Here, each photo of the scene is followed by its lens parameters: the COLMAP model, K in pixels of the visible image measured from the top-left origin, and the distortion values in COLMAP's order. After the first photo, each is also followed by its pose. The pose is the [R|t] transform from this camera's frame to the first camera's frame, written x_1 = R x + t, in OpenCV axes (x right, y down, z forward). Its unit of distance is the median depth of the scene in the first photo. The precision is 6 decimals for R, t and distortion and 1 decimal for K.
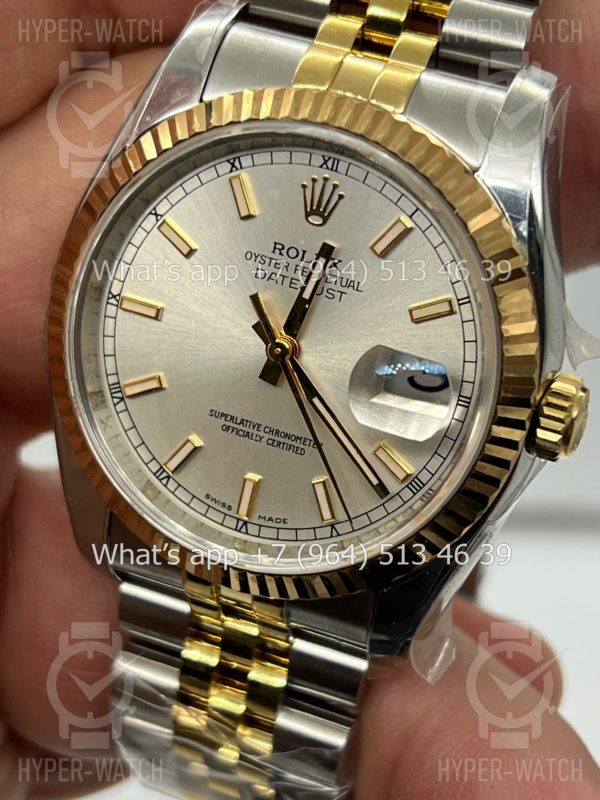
lens RADIAL K [[1929.3, 0, 300.0], [0, 1929.3, 400.0], [0, 0, 1]] dist [0.309493, 0.219194]
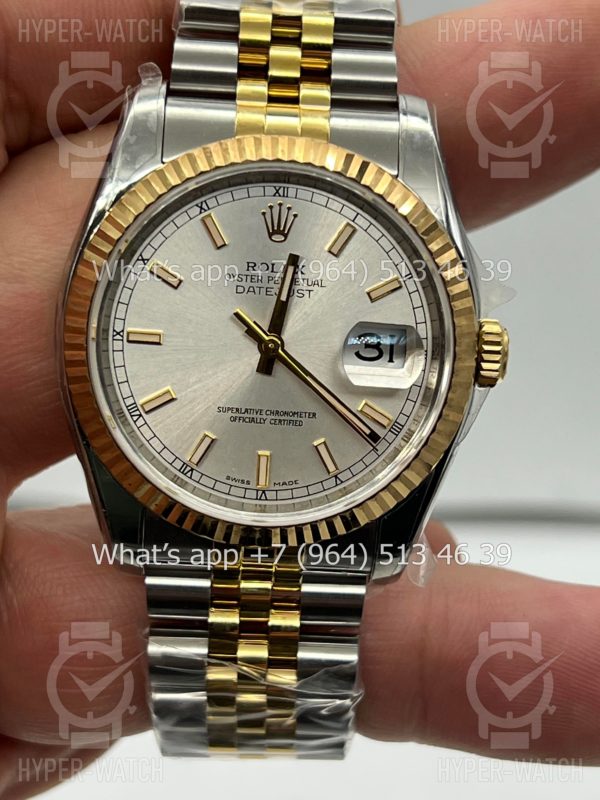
lens RADIAL K [[1929.3, 0, 300.0], [0, 1929.3, 400.0], [0, 0, 1]] dist [0.309493, 0.219194]
pose [[0.928581, -0.198529, 0.313565, -0.385812], [0.218857, 0.975276, -0.030636, 0.050127], [-0.299731, 0.097074, 0.949072, -0.181222]]
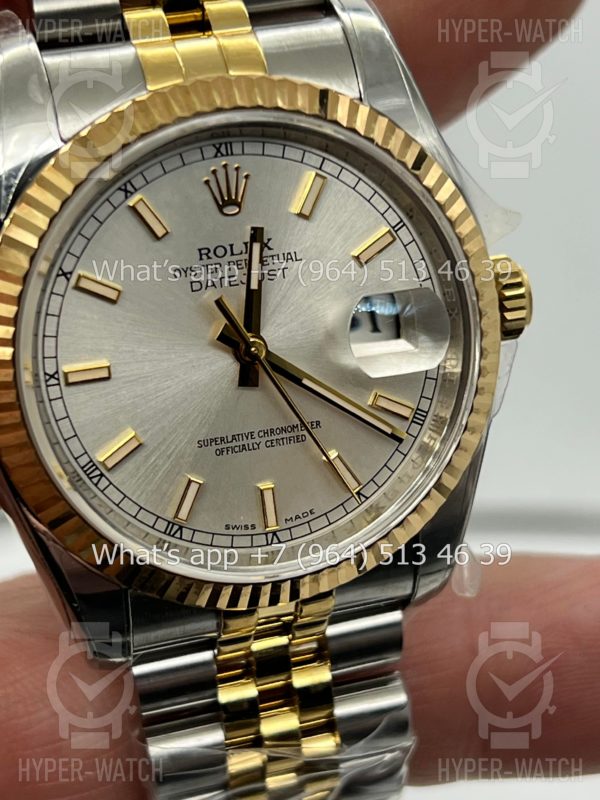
lens RADIAL K [[1929.3, 0, 300.0], [0, 1929.3, 400.0], [0, 0, 1]] dist [0.309493, 0.219194]
pose [[0.781511, -0.413492, 0.467189, -0.444517], [0.411576, 0.904464, 0.112027, -0.099544], [-0.468878, 0.104734, 0.877032, 0.149203]]
